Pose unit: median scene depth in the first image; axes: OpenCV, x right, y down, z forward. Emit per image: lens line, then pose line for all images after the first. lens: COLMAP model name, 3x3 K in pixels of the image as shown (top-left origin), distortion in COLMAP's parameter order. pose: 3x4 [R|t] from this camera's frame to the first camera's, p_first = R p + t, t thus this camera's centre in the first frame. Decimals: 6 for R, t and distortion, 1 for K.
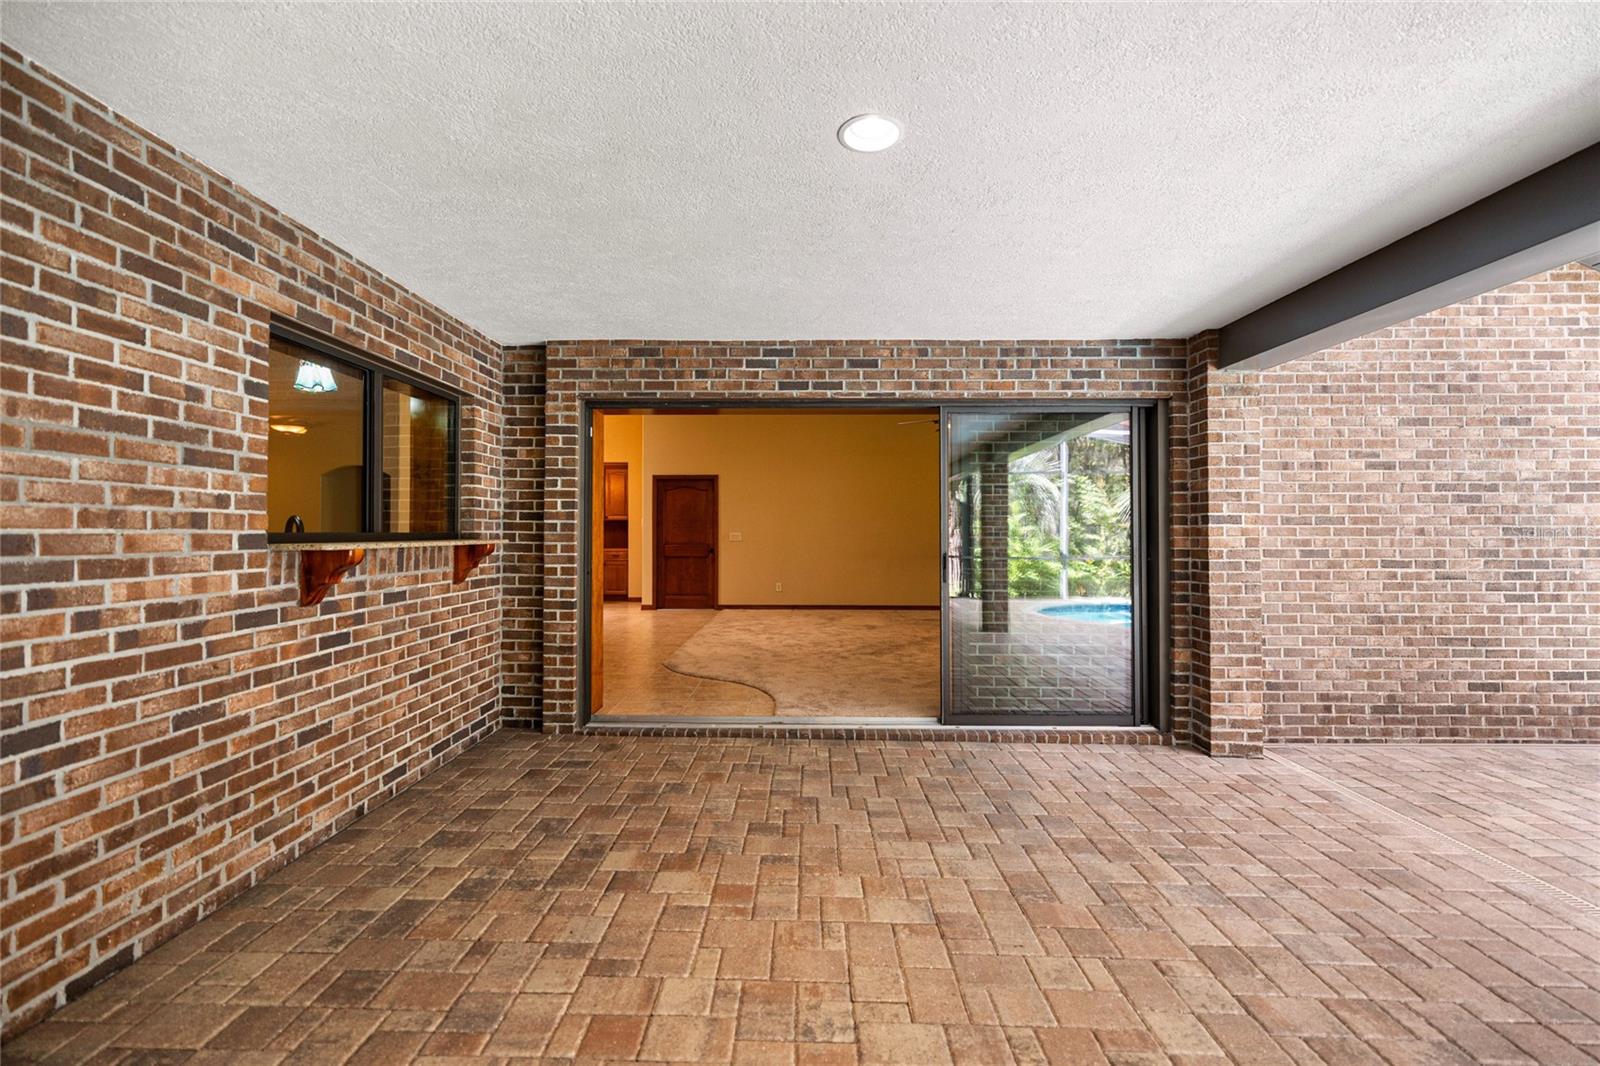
lens RADIAL K [[678.0, 0, 794.3], [0, 678.0, 525.2], [0, 0, 1]] dist [-0.000144, -0.000110]
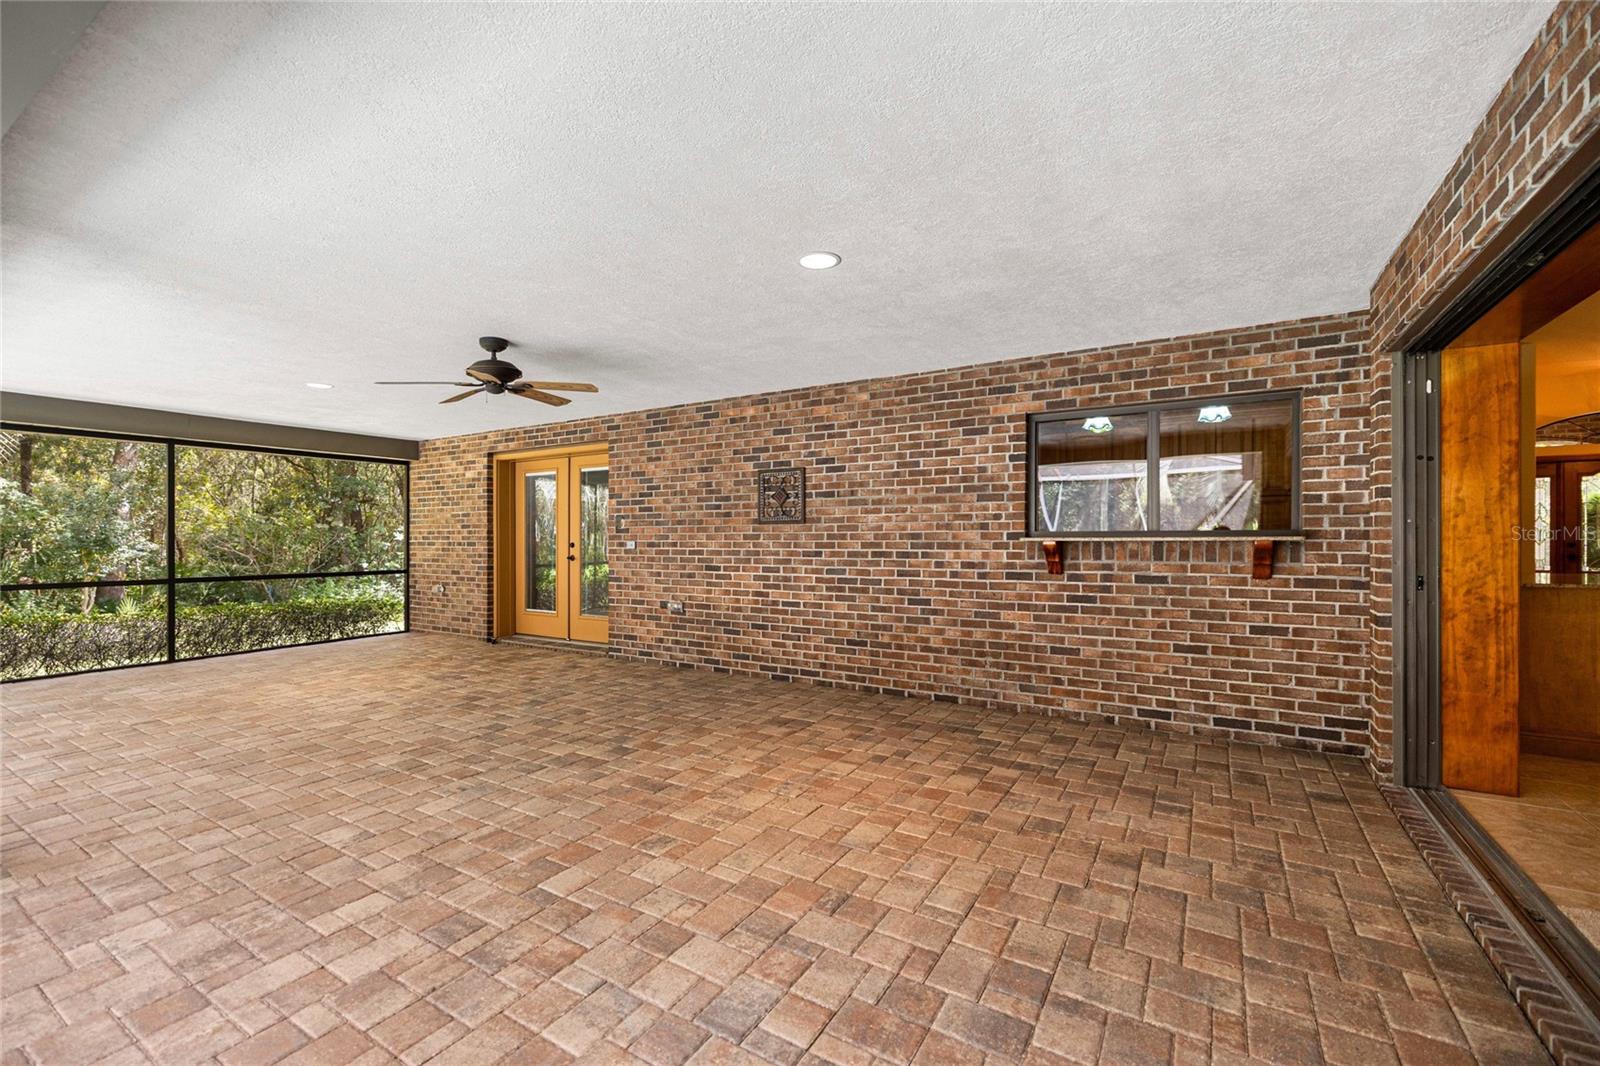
lens RADIAL K [[674.6, 0, 796.5], [0, 674.6, 541.1], [0, 0, 1]] dist [0.000361, -0.000081]
pose [[-0.510174, 0.002075, -0.860069, 0.829690], [0.009903, 0.999945, -0.003461, 0.026952], [0.860014, -0.010283, -0.510166, 1.000710]]
